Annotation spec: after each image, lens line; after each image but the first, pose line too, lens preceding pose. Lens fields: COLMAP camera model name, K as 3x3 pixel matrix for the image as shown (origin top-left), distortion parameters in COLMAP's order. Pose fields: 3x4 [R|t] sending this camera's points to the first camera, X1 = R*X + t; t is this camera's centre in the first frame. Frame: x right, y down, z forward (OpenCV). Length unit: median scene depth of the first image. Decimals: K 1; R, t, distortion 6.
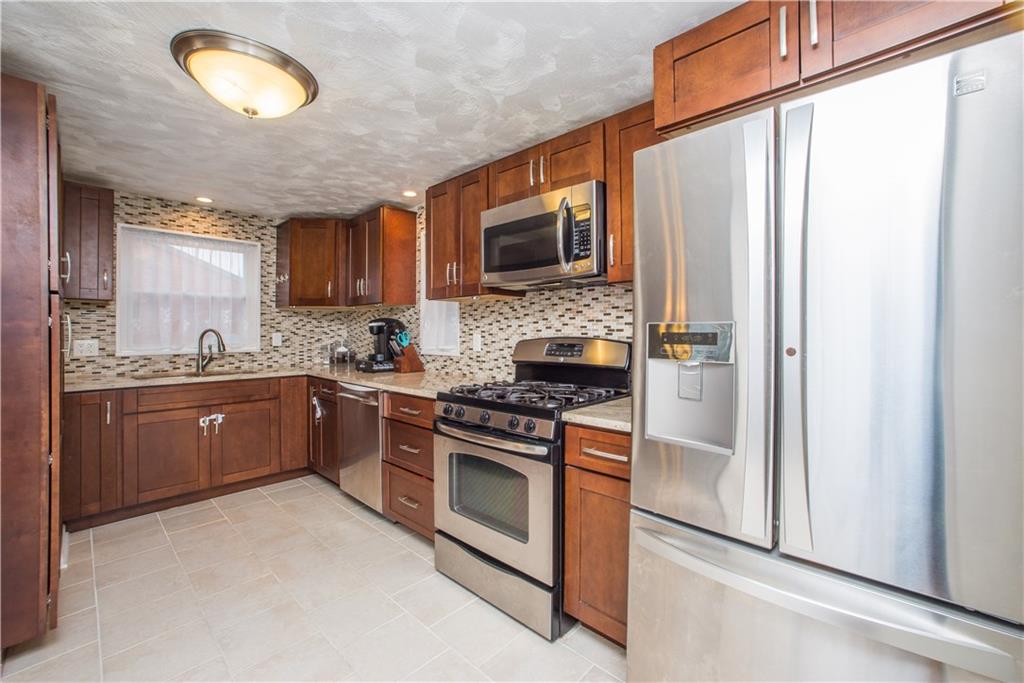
lens RADIAL K [[433.8, 0, 508.8], [0, 433.8, 340.4], [0, 0, 1]] dist [-0.001571, 0.000290]
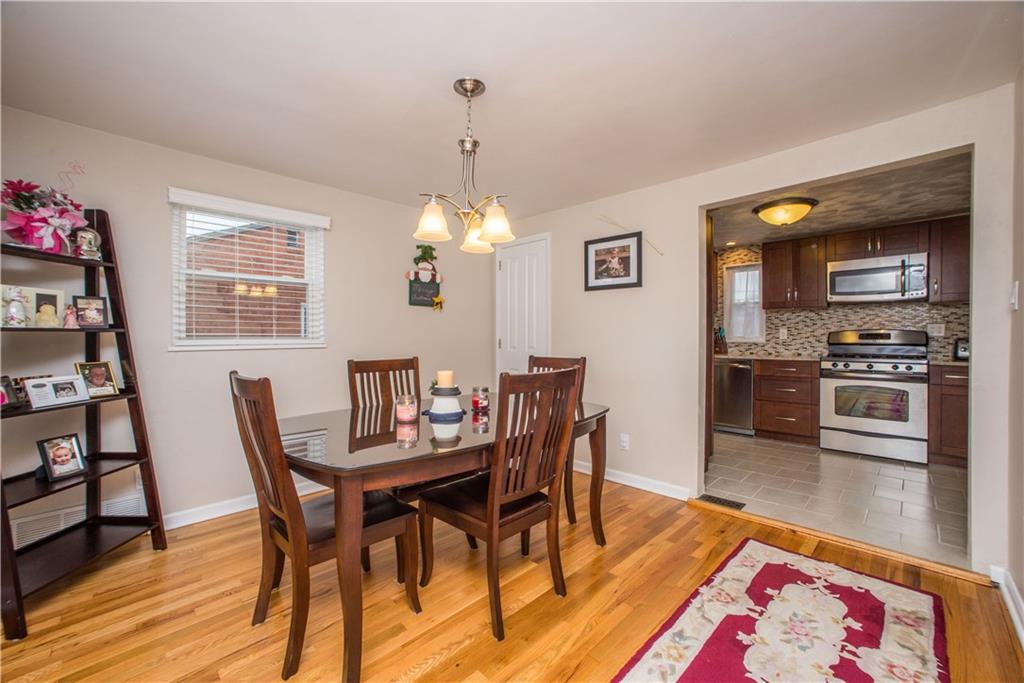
lens RADIAL K [[433.8, 0, 508.8], [0, 433.8, 340.4], [0, 0, 1]] dist [-0.001571, 0.000290]
pose [[0.999994, -0.003431, -0.000840, -1.300846], [0.003428, 0.999991, -0.002603, 0.034931], [0.000849, 0.002600, 0.999996, -0.787201]]
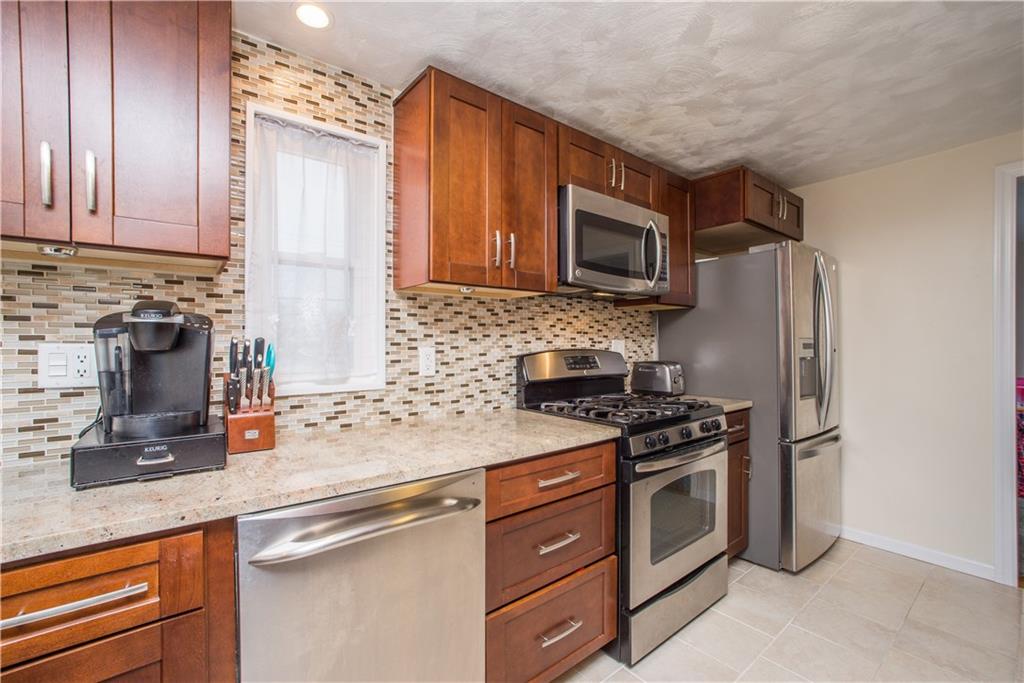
lens RADIAL K [[433.8, 0, 508.8], [0, 433.8, 340.4], [0, 0, 1]] dist [-0.001571, 0.000290]
pose [[0.152376, 0.007198, 0.988296, -0.745112], [0.019490, 0.999757, -0.010286, -0.018114], [-0.988130, 0.020829, 0.152198, 0.905666]]
